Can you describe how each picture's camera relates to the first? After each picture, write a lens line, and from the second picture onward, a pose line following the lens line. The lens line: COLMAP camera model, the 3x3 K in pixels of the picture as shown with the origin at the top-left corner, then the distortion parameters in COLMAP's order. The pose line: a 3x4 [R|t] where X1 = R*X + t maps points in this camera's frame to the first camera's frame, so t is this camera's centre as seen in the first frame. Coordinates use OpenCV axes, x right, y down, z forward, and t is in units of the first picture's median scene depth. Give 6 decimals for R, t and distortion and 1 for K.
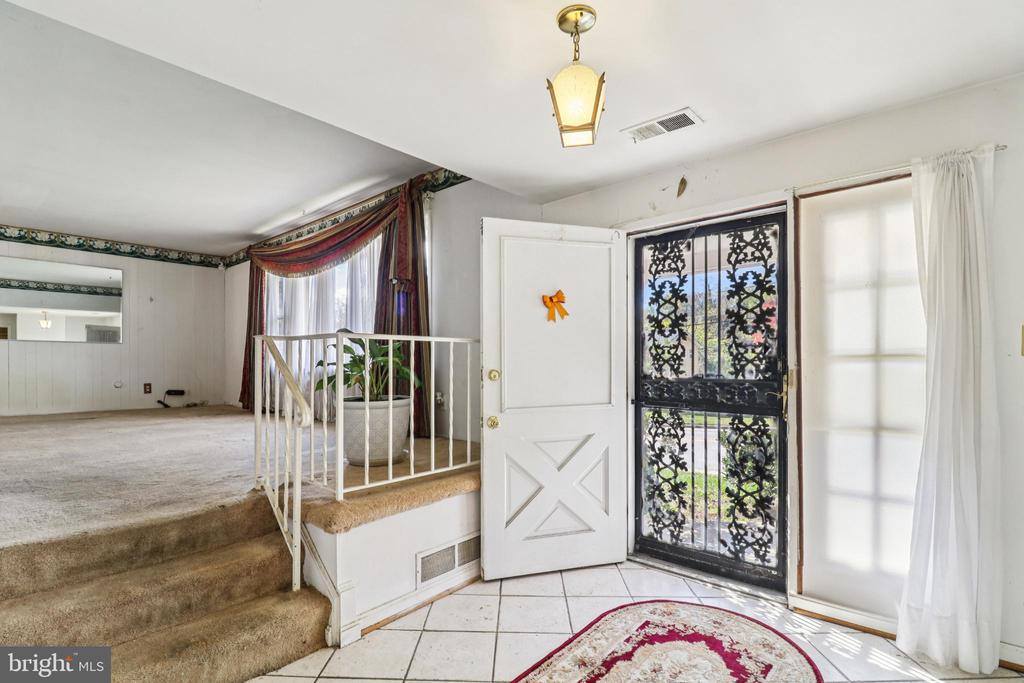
lens RADIAL K [[488.3, 0, 497.5], [0, 488.3, 369.7], [0, 0, 1]] dist [0.003655, -0.012527]
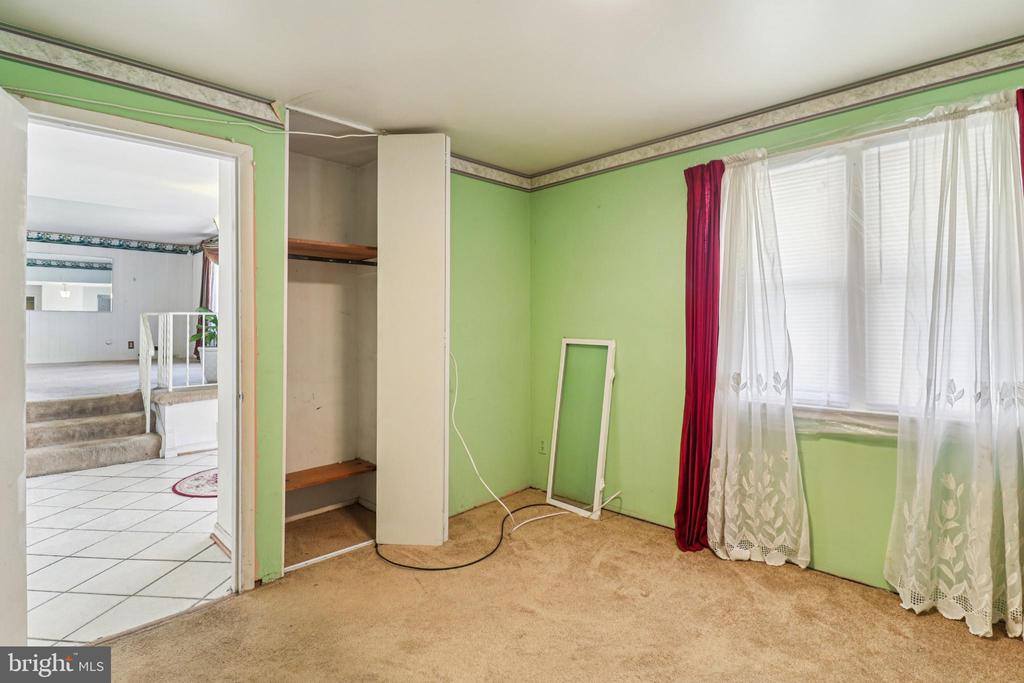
lens RADIAL K [[488.3, 0, 513.3], [0, 488.3, 324.2], [0, 0, 1]] dist [0.003655, -0.012527]
pose [[0.999801, -0.001409, -0.019913, 0.414127], [0.001073, 0.999857, -0.016887, 0.006142], [0.019934, 0.016863, 0.999659, -0.371666]]
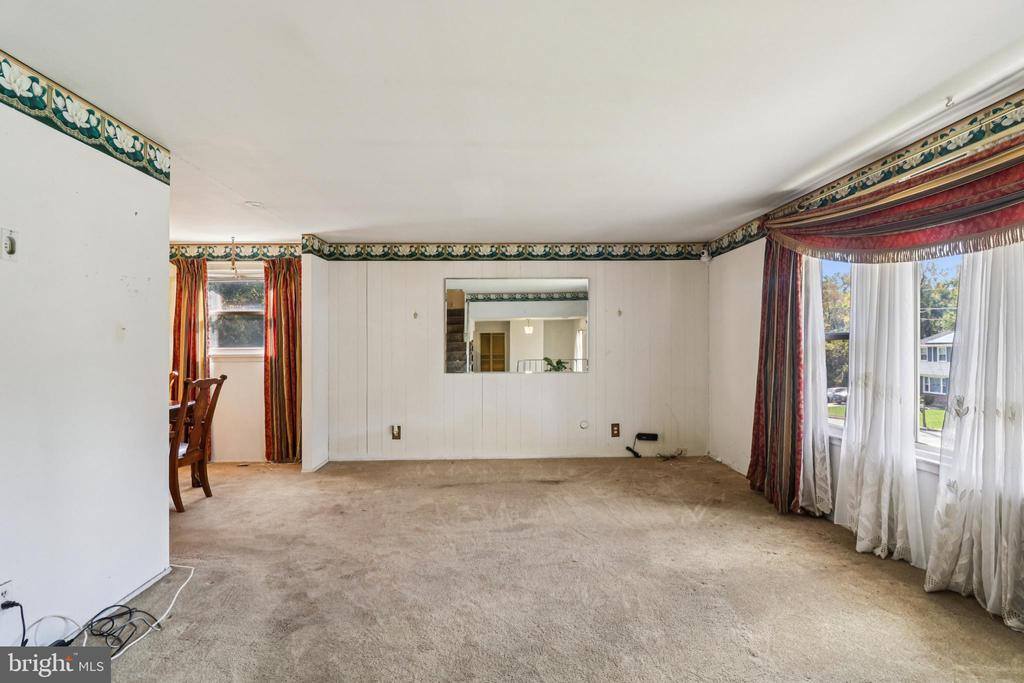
lens RADIAL K [[488.3, 0, 503.1], [0, 488.3, 340.7], [0, 0, 1]] dist [0.003655, -0.012527]
pose [[0.681385, -0.008631, -0.731874, -0.308772], [-0.005283, 0.999846, -0.016709, -0.096231], [0.731906, 0.015252, 0.681235, 0.389482]]
